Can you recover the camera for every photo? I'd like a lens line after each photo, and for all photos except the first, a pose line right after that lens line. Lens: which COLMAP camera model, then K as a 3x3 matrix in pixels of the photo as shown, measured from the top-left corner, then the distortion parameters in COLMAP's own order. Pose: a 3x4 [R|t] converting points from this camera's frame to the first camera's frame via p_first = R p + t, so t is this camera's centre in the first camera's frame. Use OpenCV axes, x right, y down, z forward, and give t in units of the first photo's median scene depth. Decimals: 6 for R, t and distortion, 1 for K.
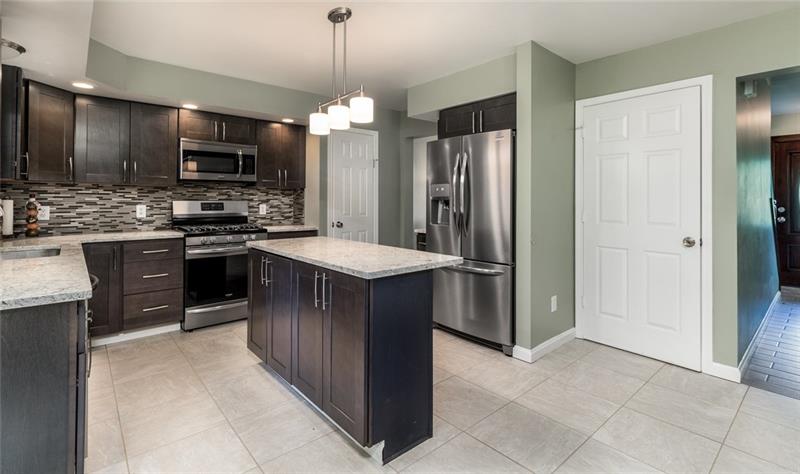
lens RADIAL K [[372.4, 0, 397.2], [0, 372.4, 197.9], [0, 0, 1]] dist [0.002692, 0.001101]
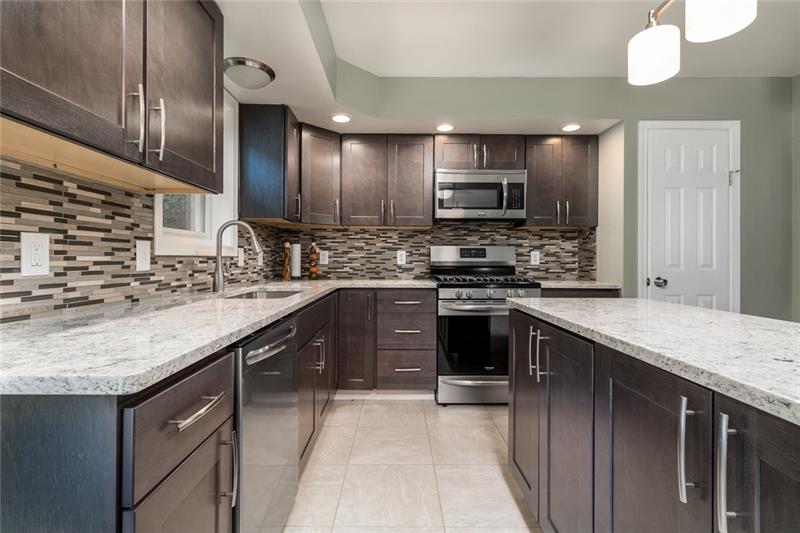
lens RADIAL K [[372.4, 0, 398.7], [0, 372.4, 258.2], [0, 0, 1]] dist [0.005354, 0.000815]
pose [[0.762359, -0.001809, -0.647152, -0.101520], [0.002232, 0.999997, -0.000166, 0.037628], [0.647150, -0.001318, 0.762361, 0.300904]]
